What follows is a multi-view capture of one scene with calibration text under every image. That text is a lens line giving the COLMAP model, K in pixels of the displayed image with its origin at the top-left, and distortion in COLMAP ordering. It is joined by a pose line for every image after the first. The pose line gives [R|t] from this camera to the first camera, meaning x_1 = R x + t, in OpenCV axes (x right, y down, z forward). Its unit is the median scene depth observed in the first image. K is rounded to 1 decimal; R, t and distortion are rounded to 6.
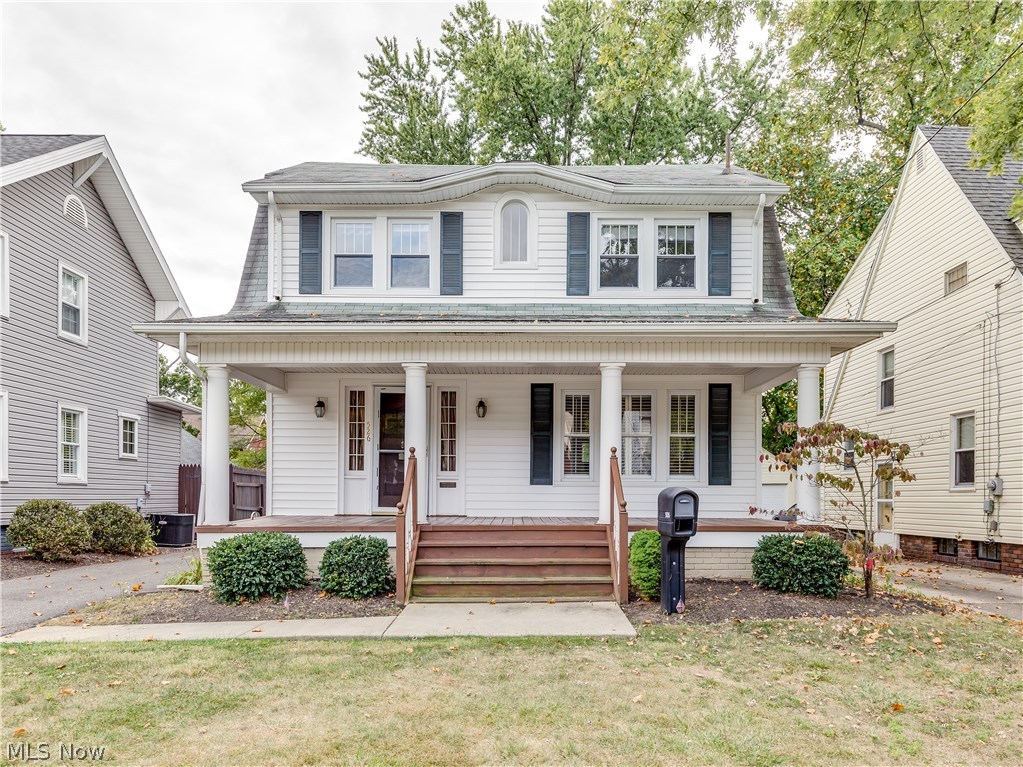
lens RADIAL K [[642.9, 0, 515.5], [0, 642.9, 402.1], [0, 0, 1]] dist [0.000753, -0.005107]
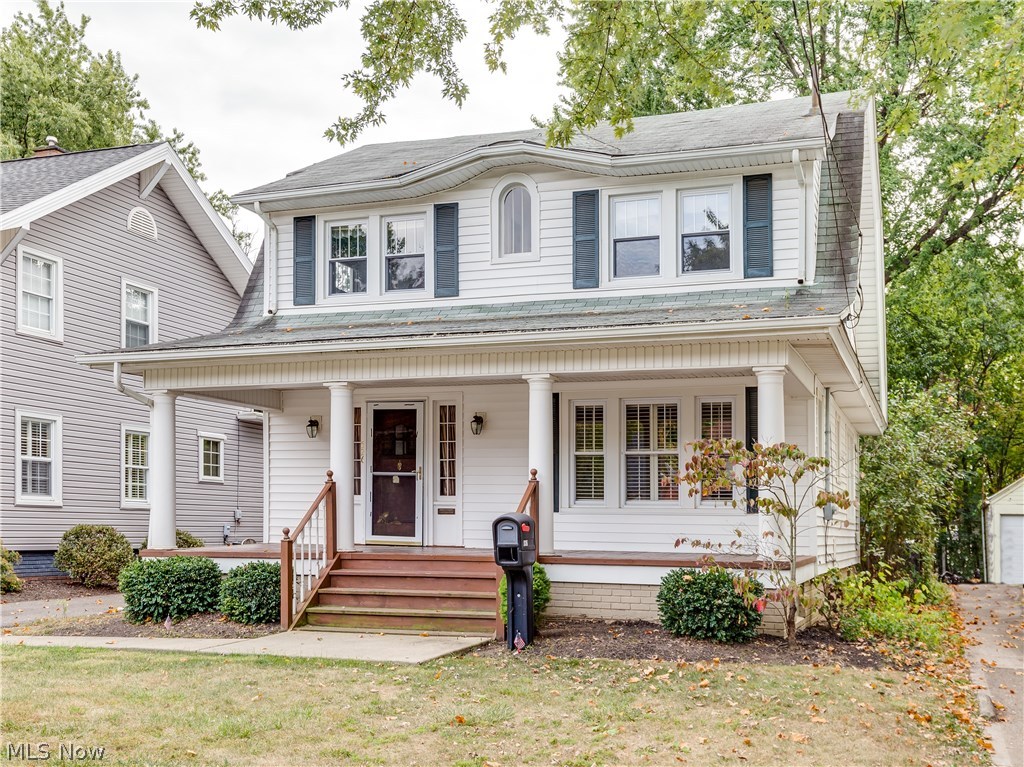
lens RADIAL K [[834.1, 0, 513.4], [0, 834.1, 387.1], [0, 0, 1]] dist [-0.008506, 0.007257]
pose [[0.964814, -0.033718, -0.260762, 0.286939], [0.027751, 0.999263, -0.026531, -0.009166], [0.261465, 0.018361, 0.965038, -0.084579]]
